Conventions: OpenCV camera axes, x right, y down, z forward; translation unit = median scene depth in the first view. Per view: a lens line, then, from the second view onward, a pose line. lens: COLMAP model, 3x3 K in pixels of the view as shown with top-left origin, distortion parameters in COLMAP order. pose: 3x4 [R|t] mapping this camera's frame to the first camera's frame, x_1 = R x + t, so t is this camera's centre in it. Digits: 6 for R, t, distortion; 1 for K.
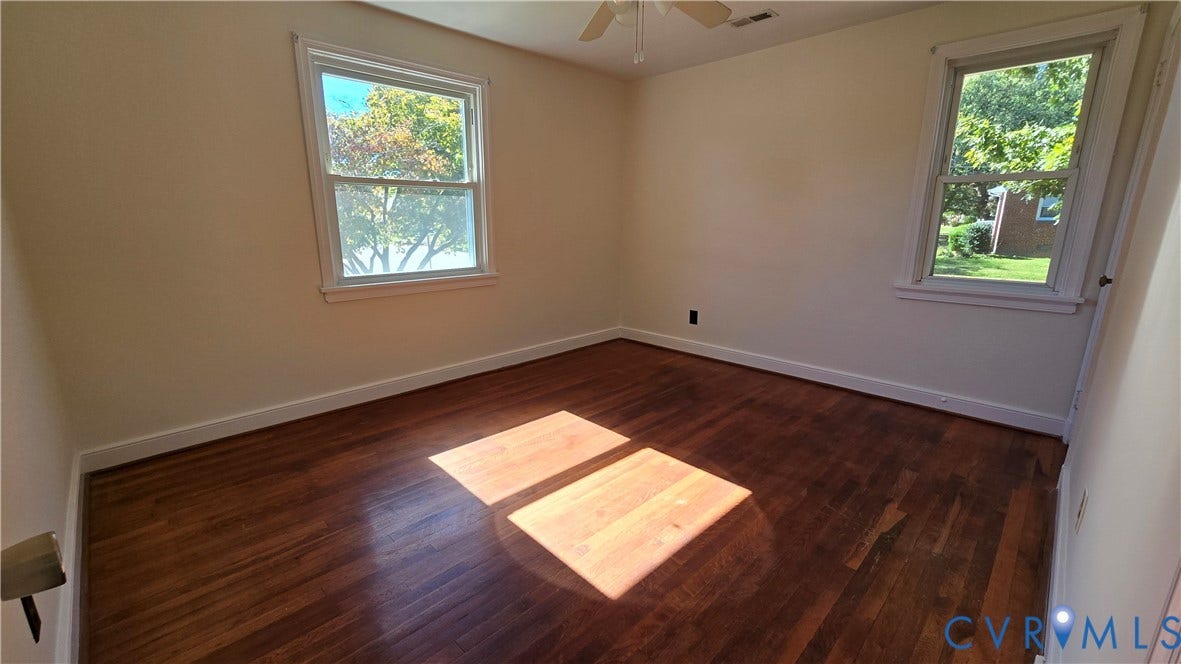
lens RADIAL K [[479.6, 0, 591.7], [0, 479.6, 333.3], [0, 0, 1]] dist [-0.000259, -0.000436]
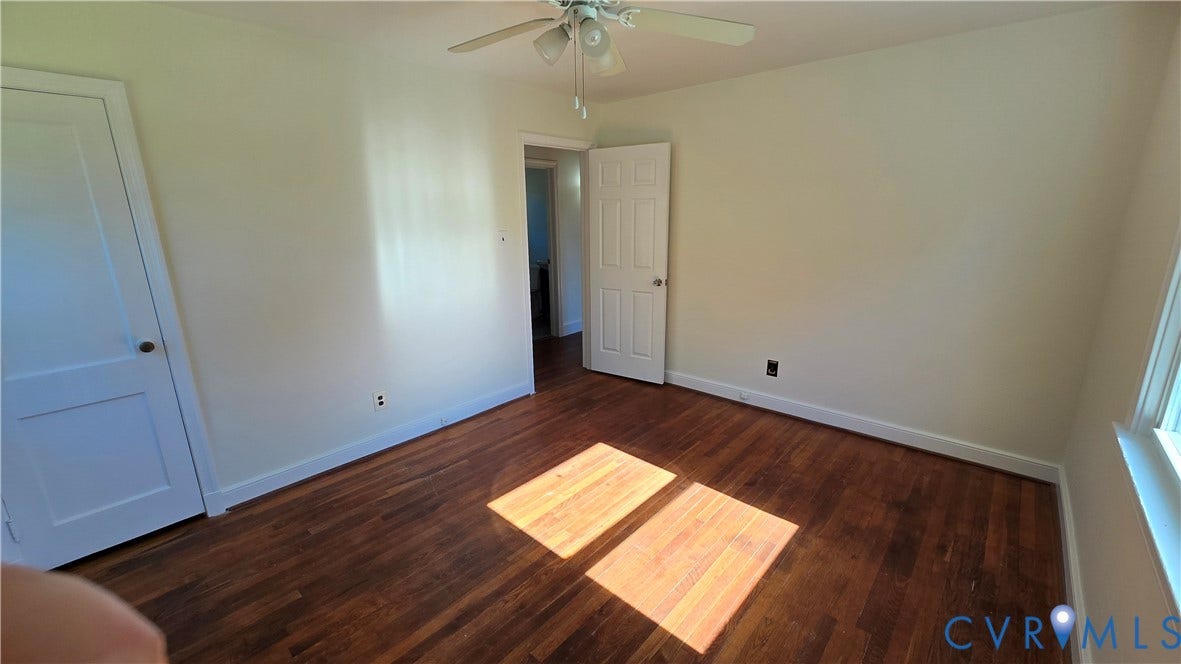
lens RADIAL K [[479.6, 0, 591.7], [0, 479.6, 333.3], [0, 0, 1]] dist [-0.000259, -0.000436]
pose [[-0.998505, 0.022813, -0.049676, 0.112697], [-0.003241, 0.882451, 0.470393, -0.541049], [0.054567, 0.469850, -0.881058, 1.678069]]
